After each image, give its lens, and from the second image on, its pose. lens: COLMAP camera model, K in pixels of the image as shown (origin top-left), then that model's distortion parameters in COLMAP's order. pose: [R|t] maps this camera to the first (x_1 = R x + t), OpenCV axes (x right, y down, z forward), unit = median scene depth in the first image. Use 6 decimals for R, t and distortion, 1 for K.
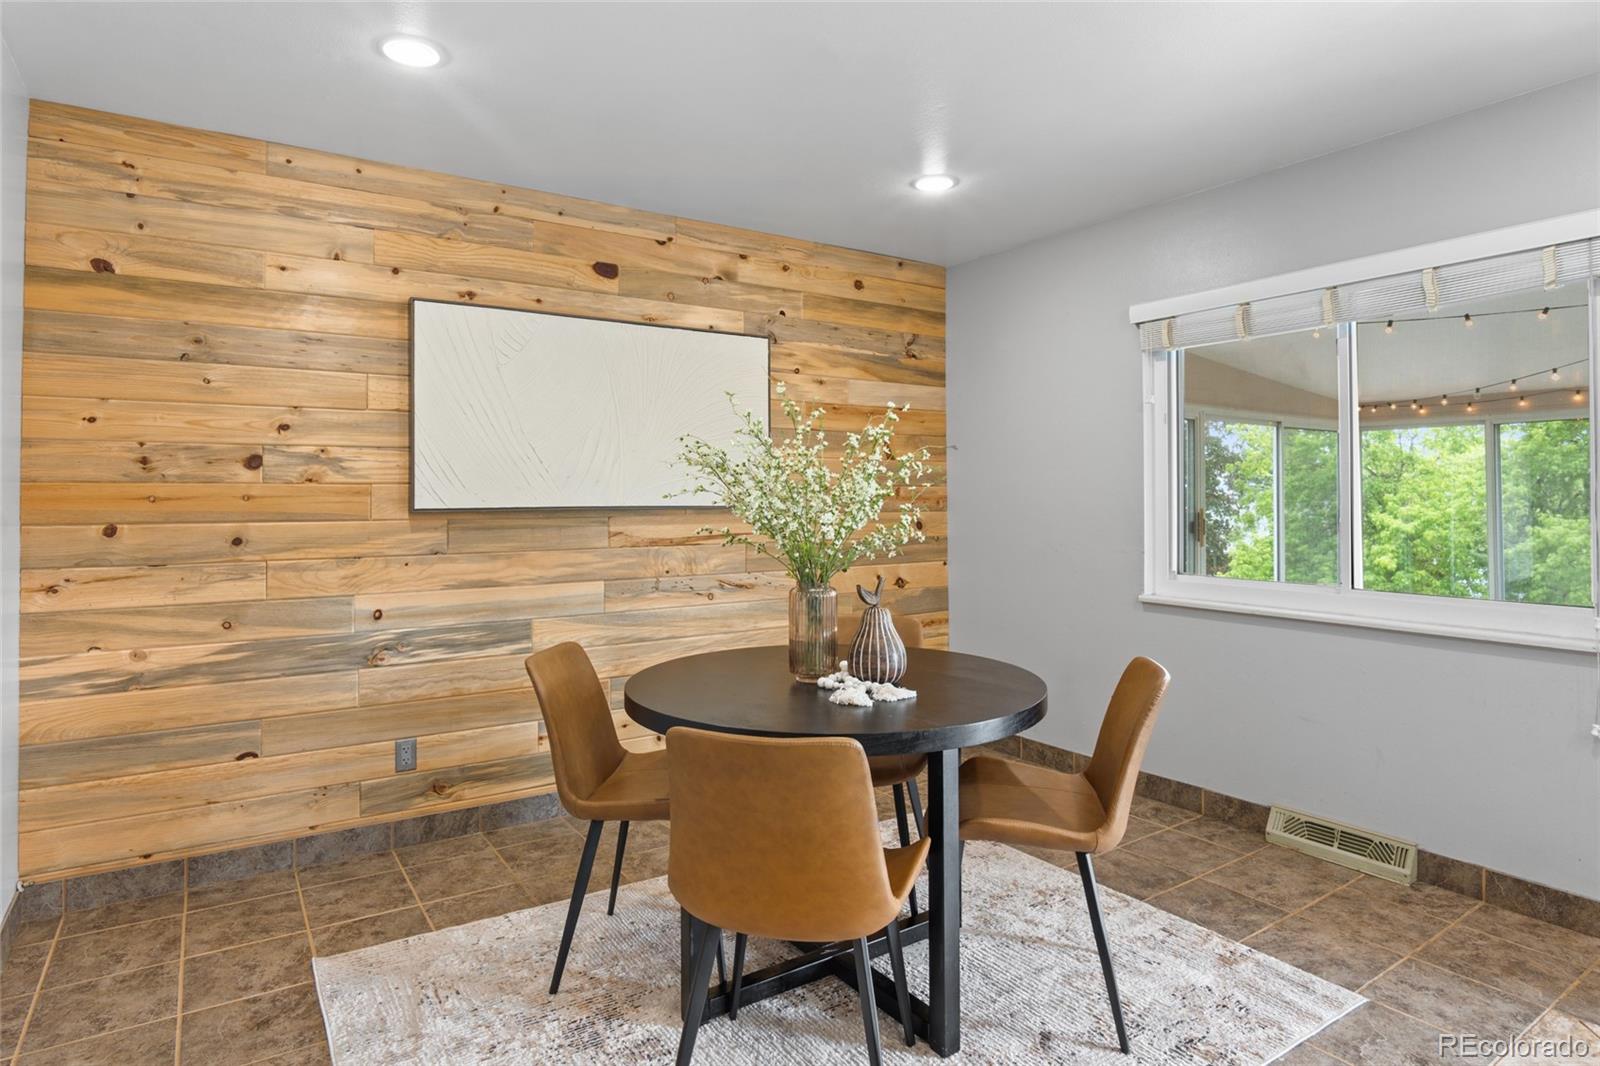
lens RADIAL K [[896.1, 0, 803.5], [0, 896.1, 486.8], [0, 0, 1]] dist [-0.025128, 0.001887]
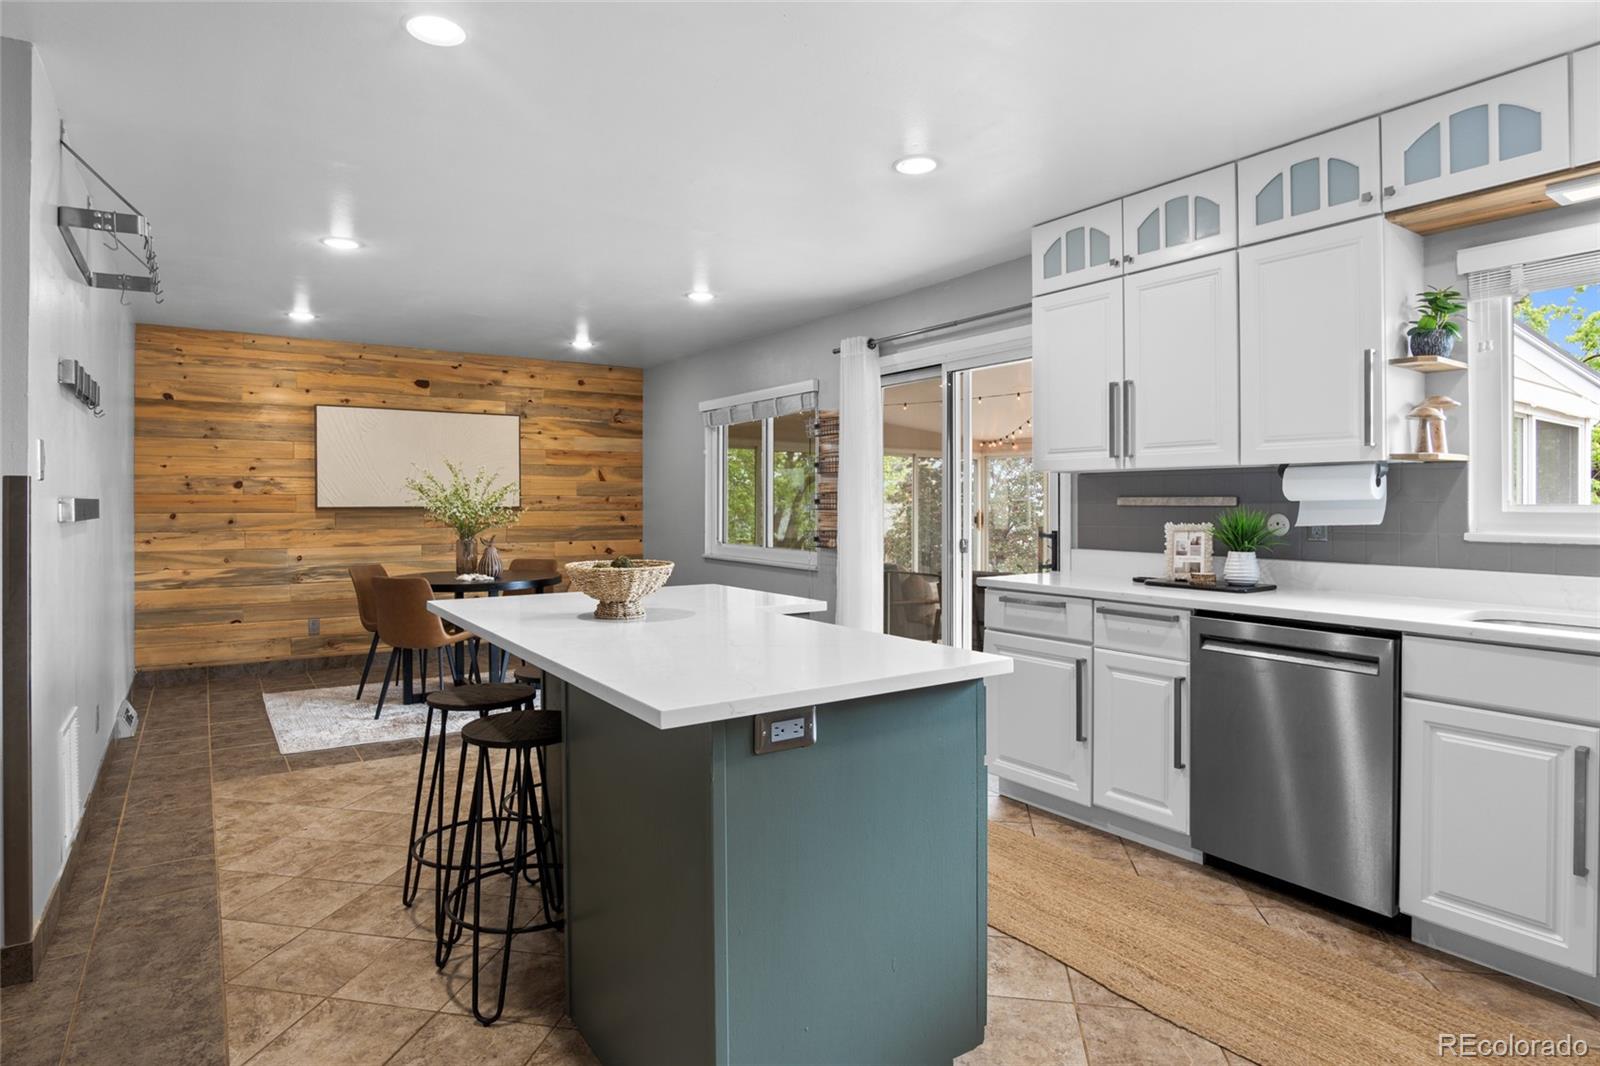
lens RADIAL K [[871.8, 0, 801.4], [0, 871.8, 510.0], [0, 0, 1]] dist [-0.025904, 0.001474]
pose [[0.999993, 0.000944, 0.003711, 0.688558], [-0.001003, 0.999874, 0.015864, -0.001621], [-0.003696, -0.015868, 0.999867, -1.022416]]
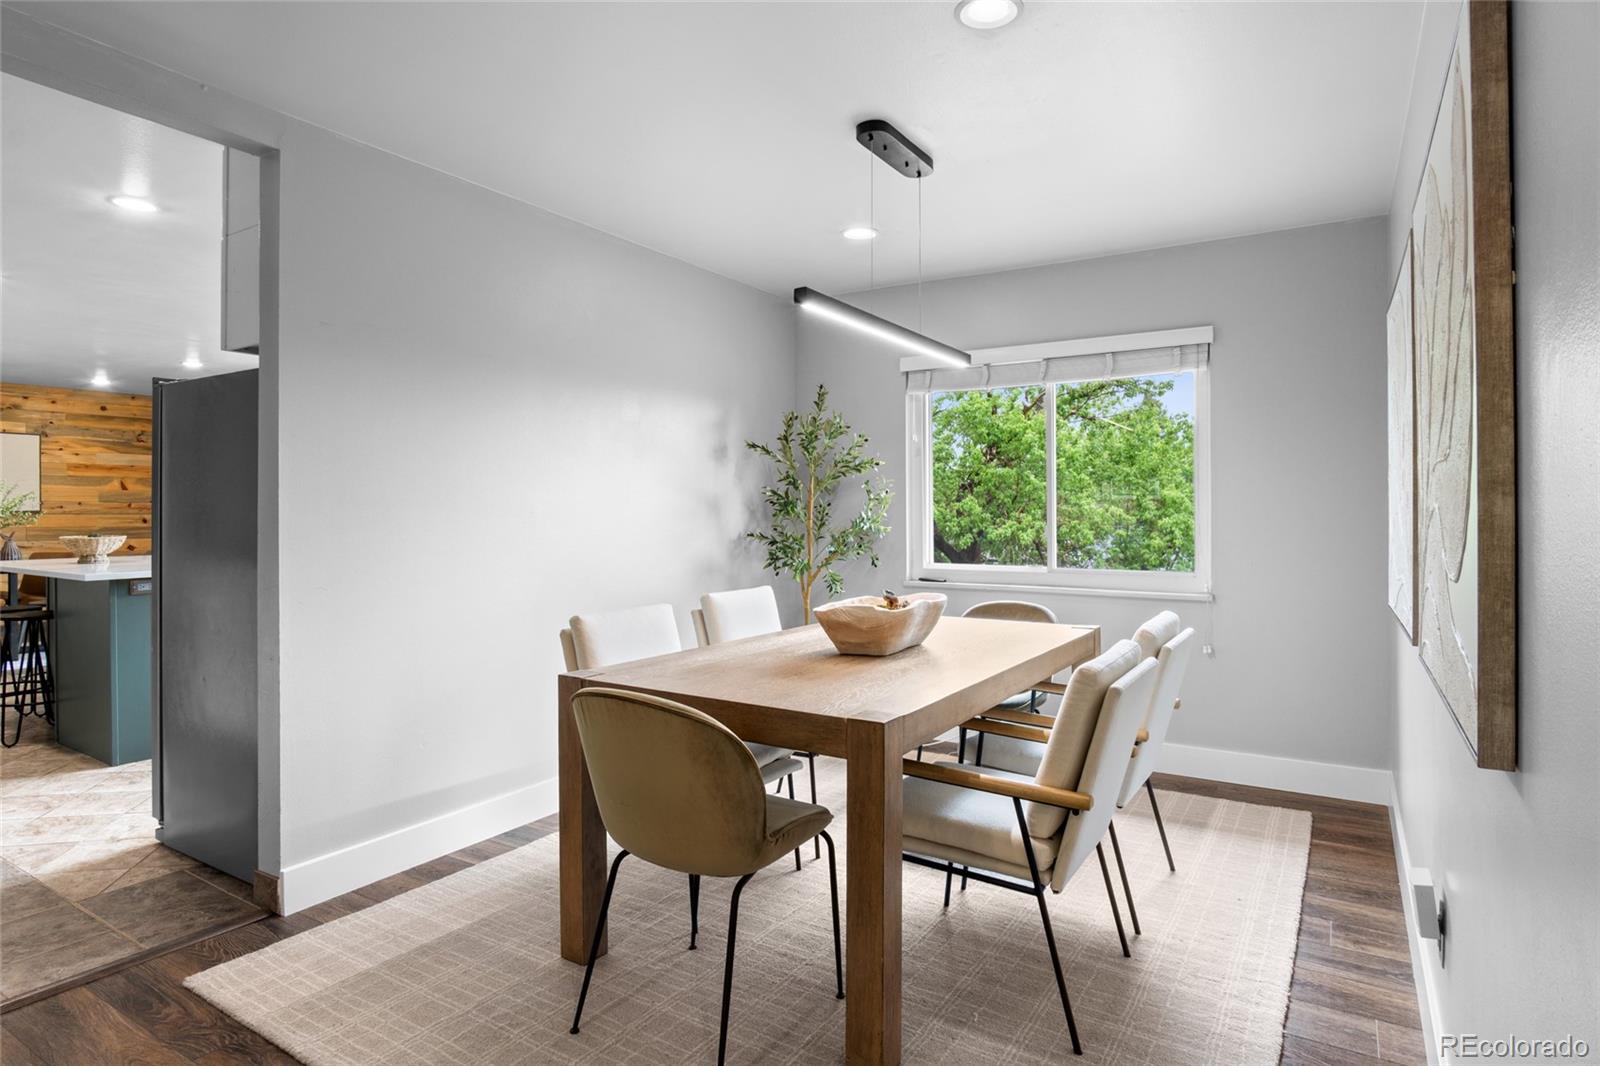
lens RADIAL K [[871.8, 0, 801.4], [0, 871.8, 510.0], [0, 0, 1]] dist [-0.025904, 0.001474]
pose [[0.916525, 0.003349, 0.399962, 1.080142], [-0.005831, 0.999971, 0.004990, -0.003568], [-0.399934, -0.006905, 0.916518, -2.164752]]
